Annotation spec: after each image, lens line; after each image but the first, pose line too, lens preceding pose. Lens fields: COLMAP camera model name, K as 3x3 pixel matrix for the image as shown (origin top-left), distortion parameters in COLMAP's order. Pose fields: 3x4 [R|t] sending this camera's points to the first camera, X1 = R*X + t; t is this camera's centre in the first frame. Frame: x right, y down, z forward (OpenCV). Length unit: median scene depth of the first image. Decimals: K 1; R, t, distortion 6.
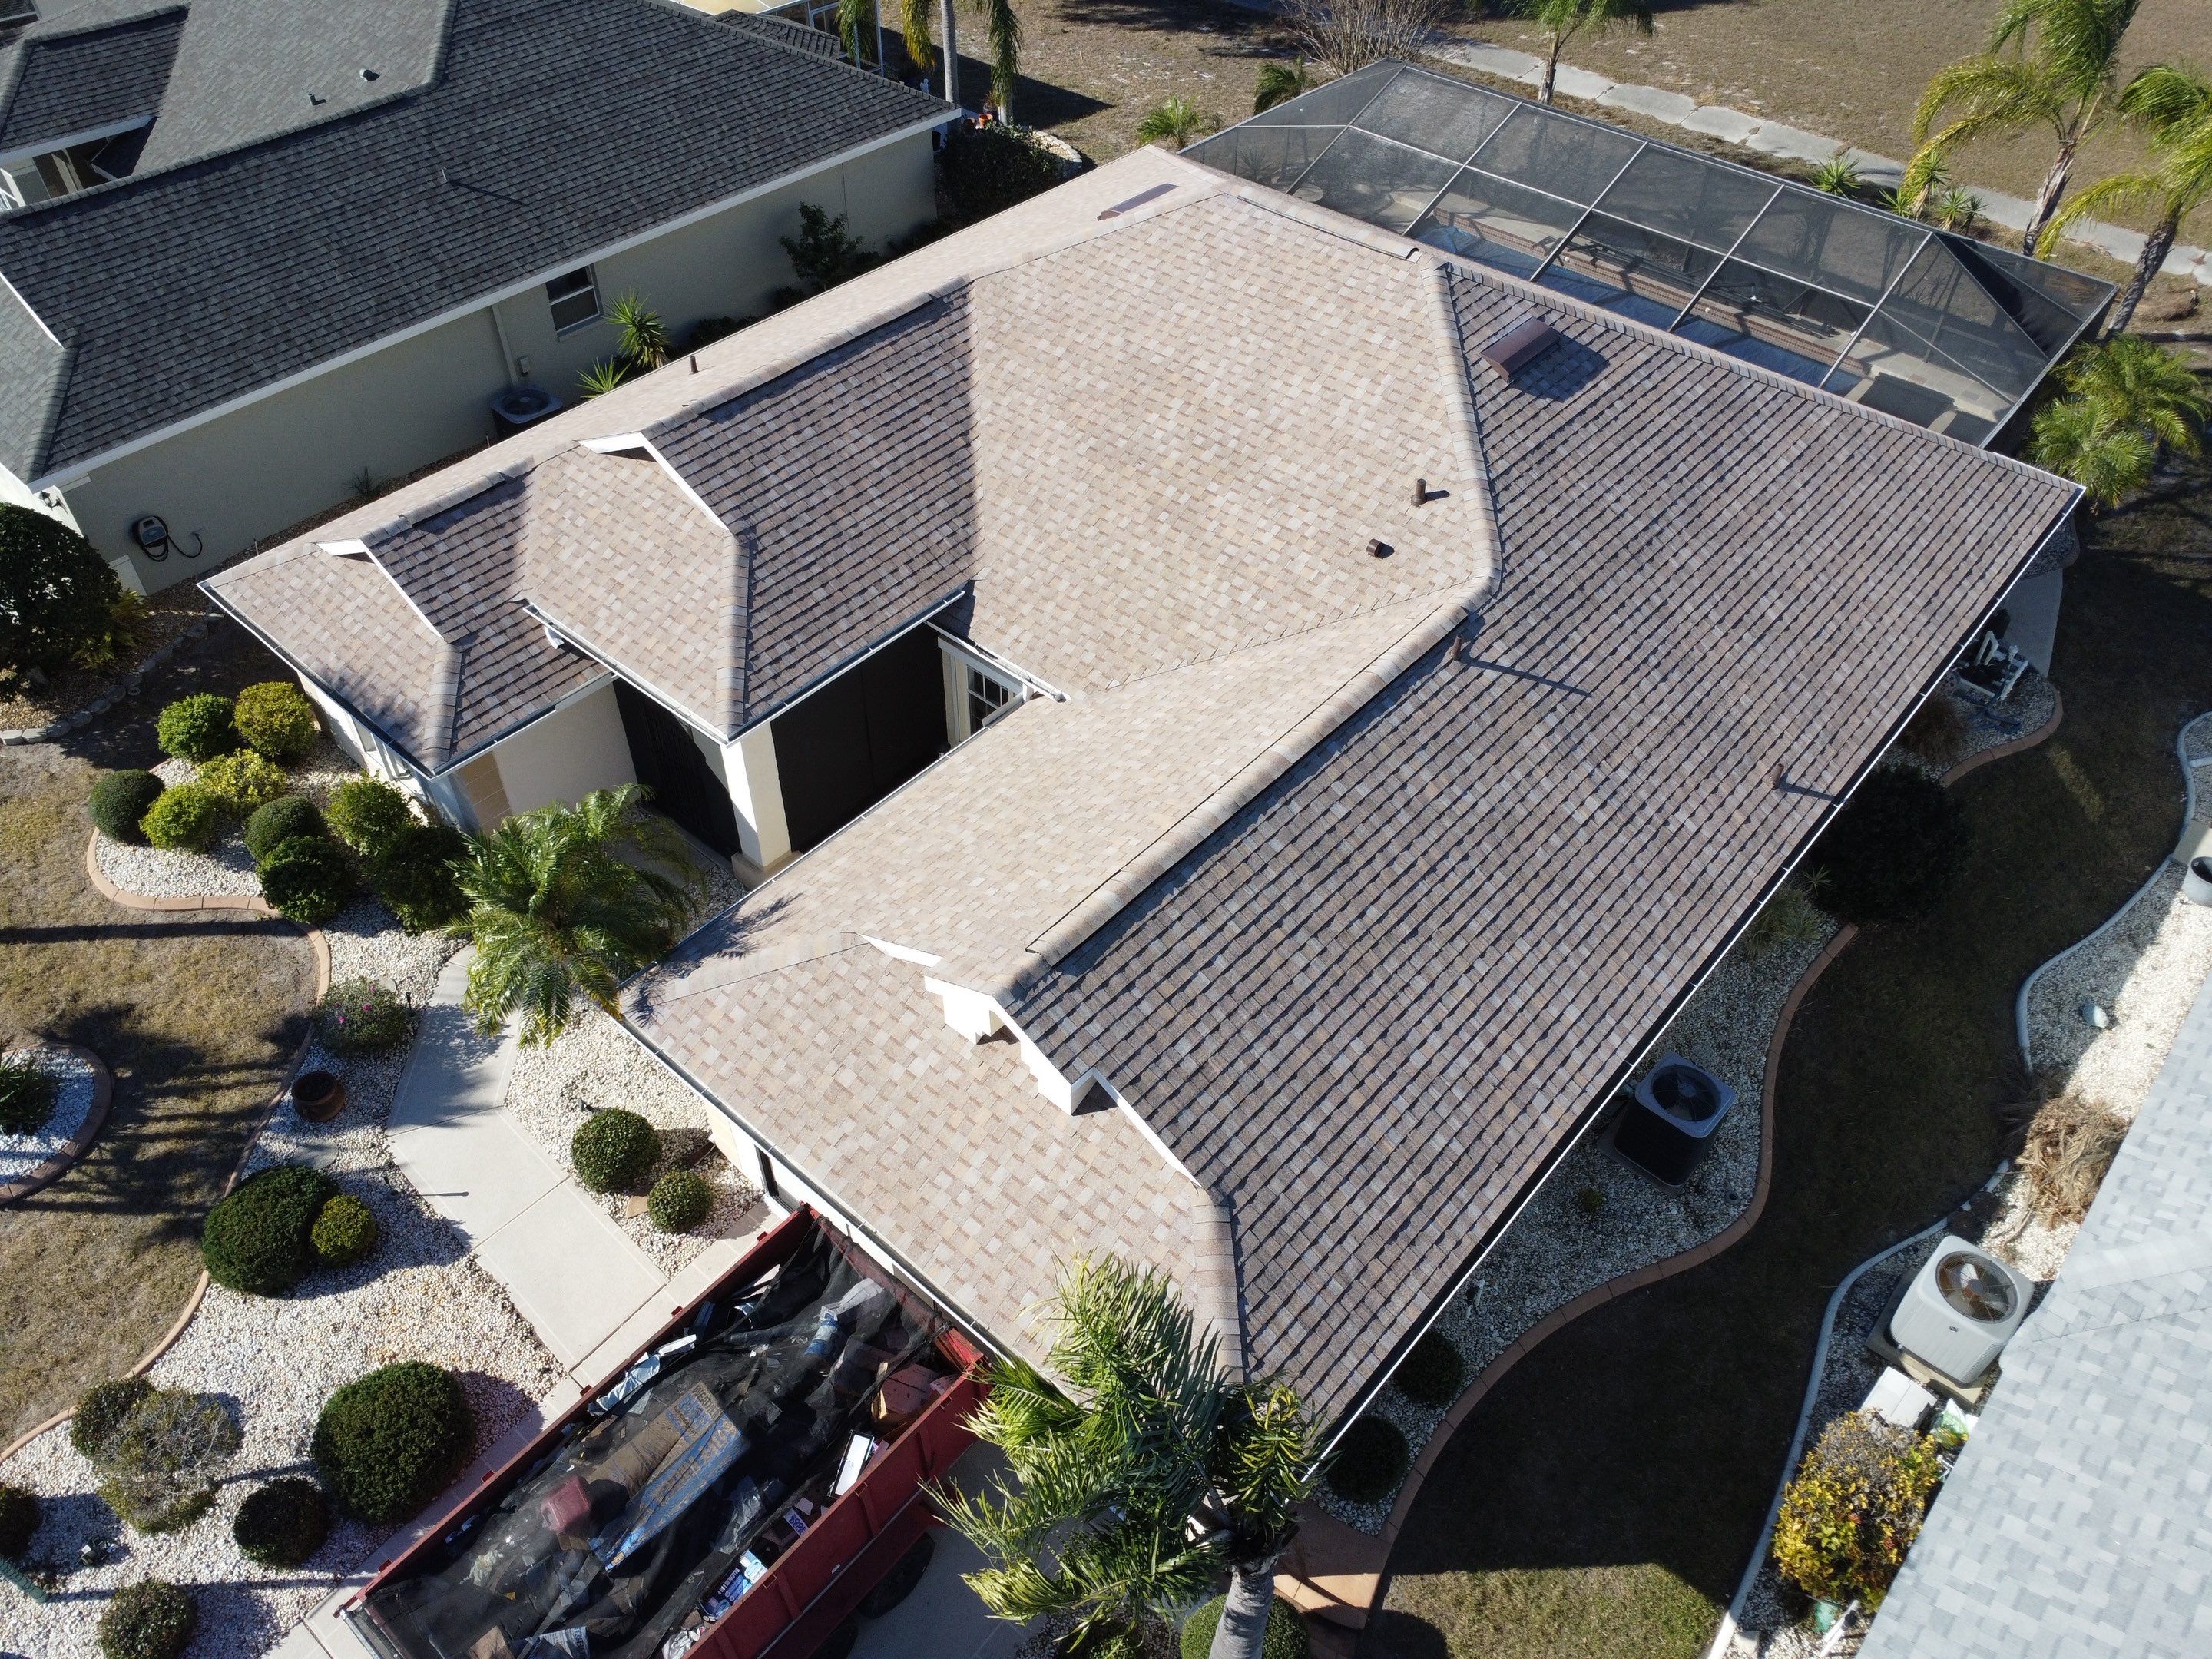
lens RADIAL K [[1610.2, 0, 1089.3], [0, 1610.2, 818.3], [0, 0, 1]] dist [-0.036062, 0.005346]
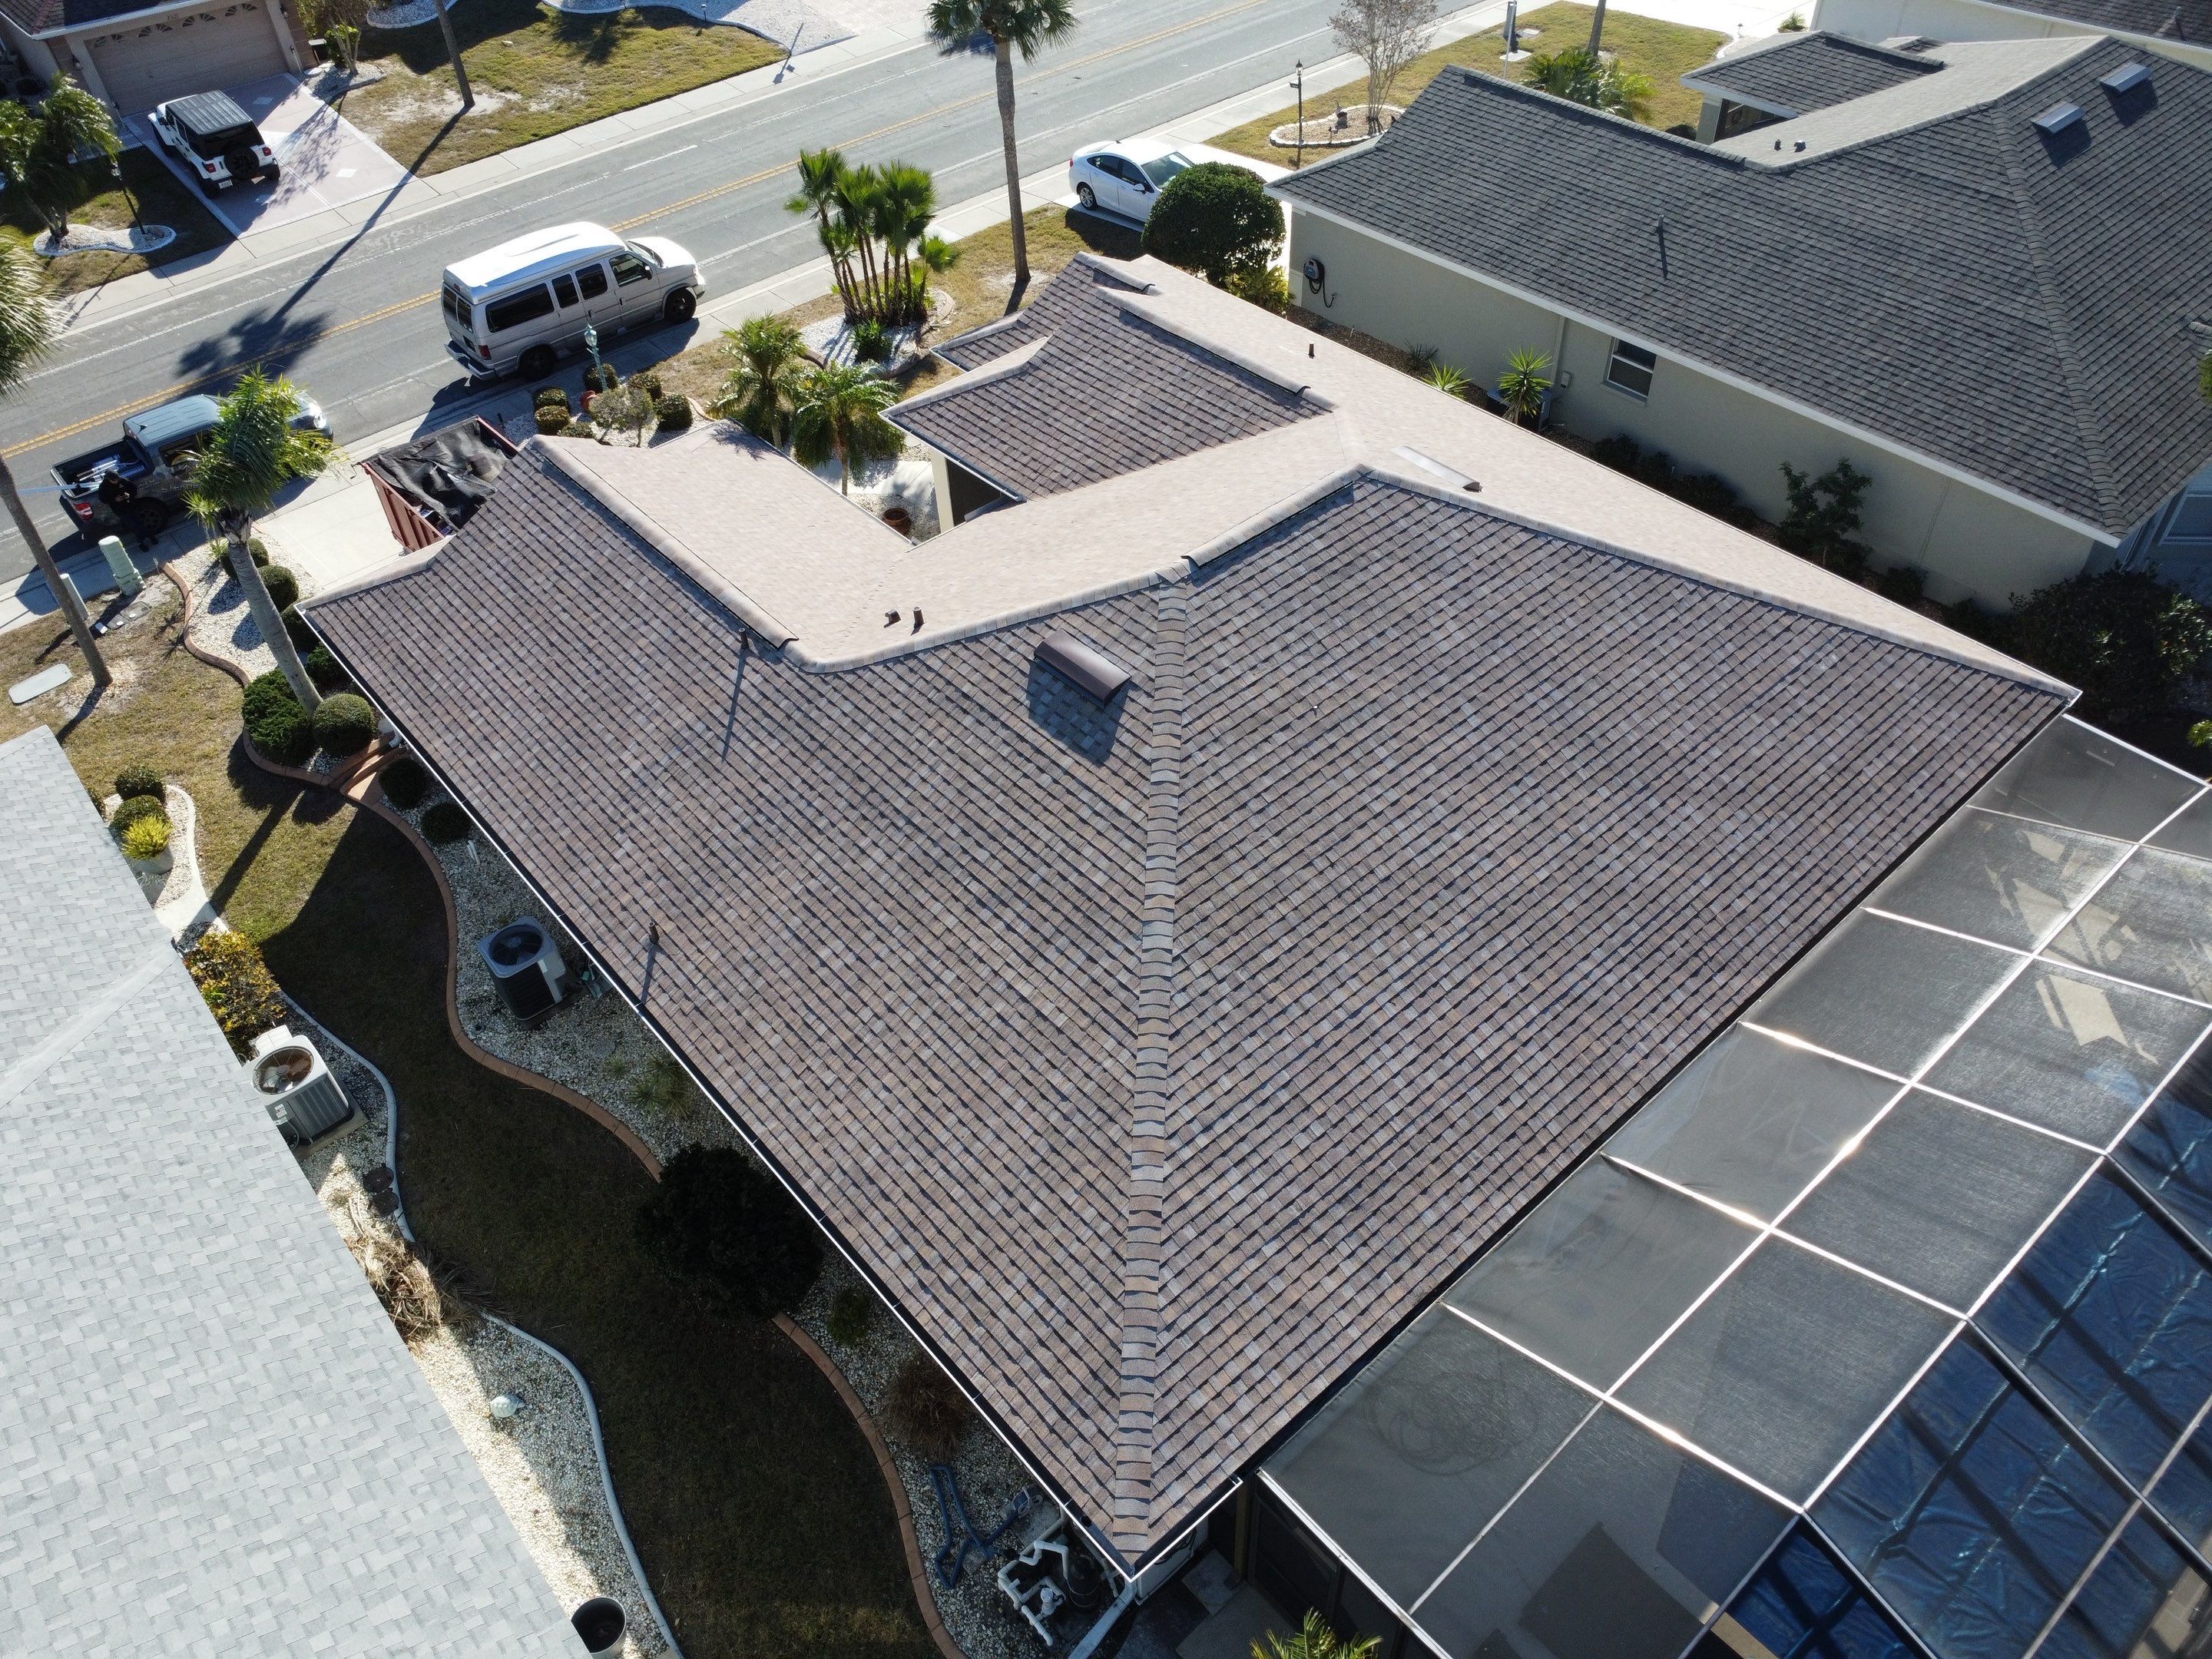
lens RADIAL K [[1610.2, 0, 1089.1], [0, 1610.2, 798.5], [0, 0, 1]] dist [-0.036062, 0.005346]
pose [[-0.131301, 0.681046, -0.720372, 1.044601], [-0.666623, 0.477181, 0.572636, -0.833524], [0.733740, 0.555404, 0.391347, 0.697833]]
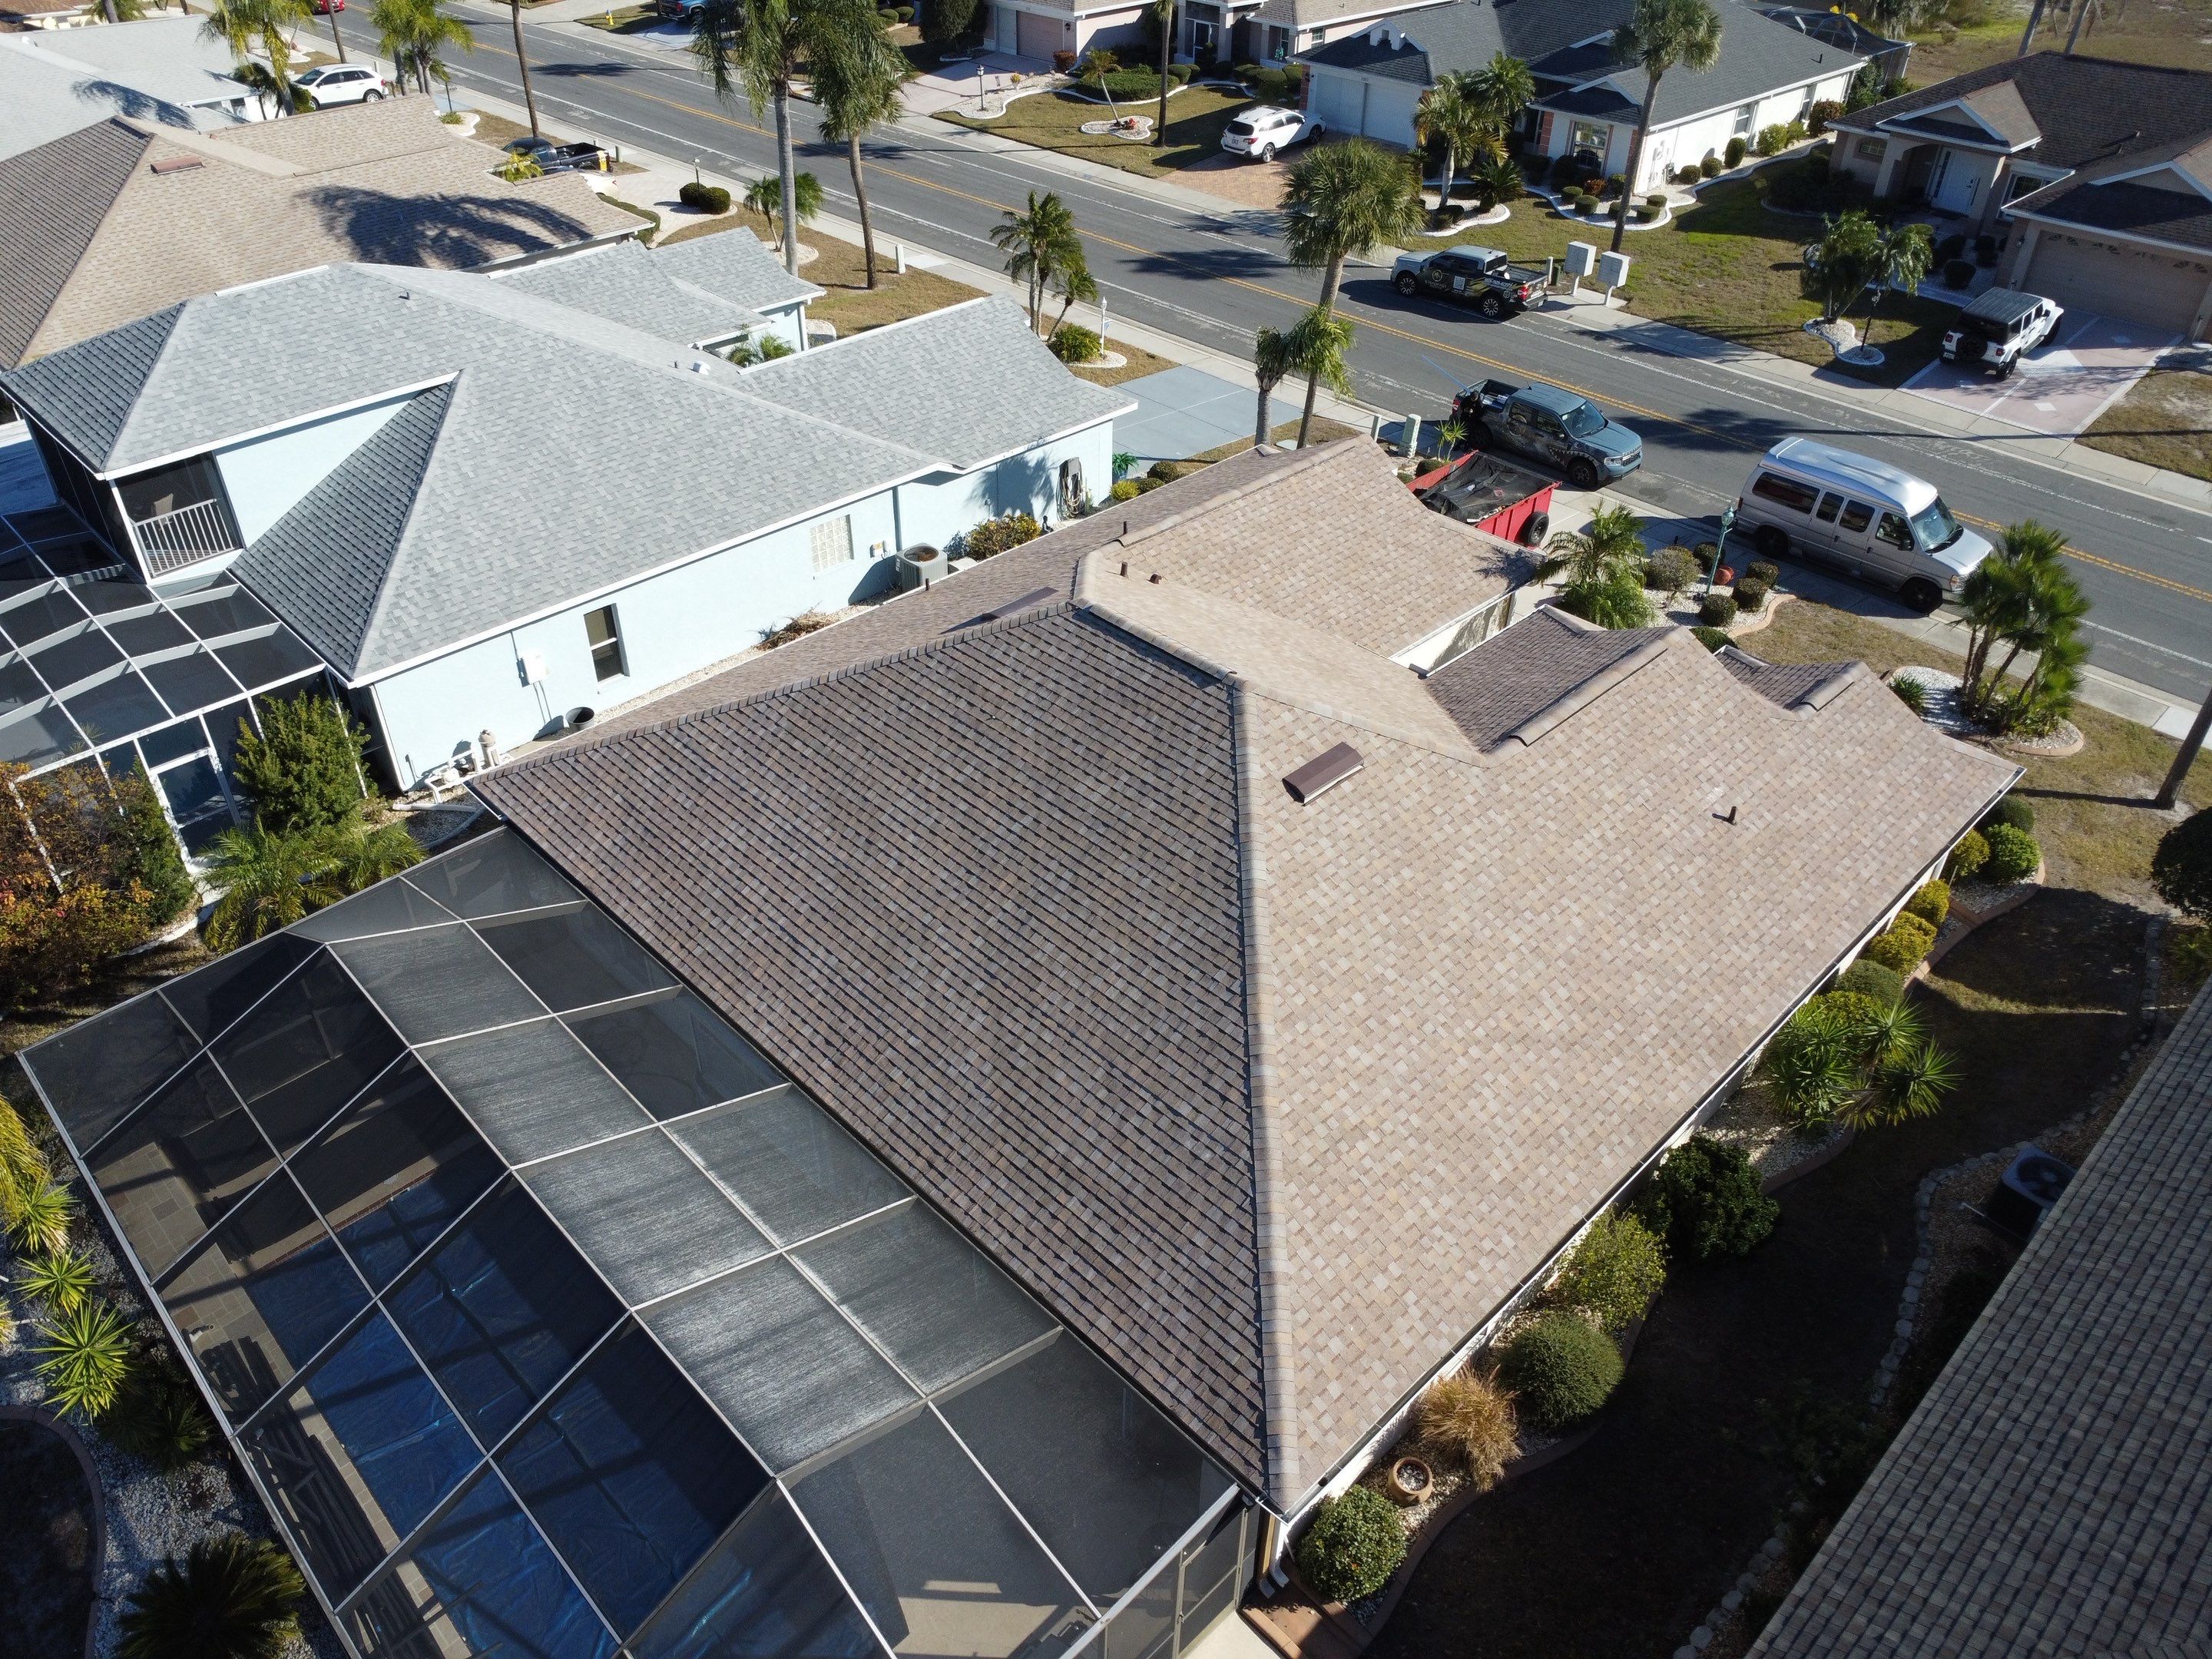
lens RADIAL K [[1610.2, 0, 1104.0], [0, 1610.2, 810.8], [0, 0, 1]] dist [-0.036062, 0.005346]
pose [[-0.997466, -0.057063, 0.042487, 0.144517], [0.033103, 0.156346, 0.987148, -1.587455], [-0.062973, 0.986053, -0.154061, 1.404256]]
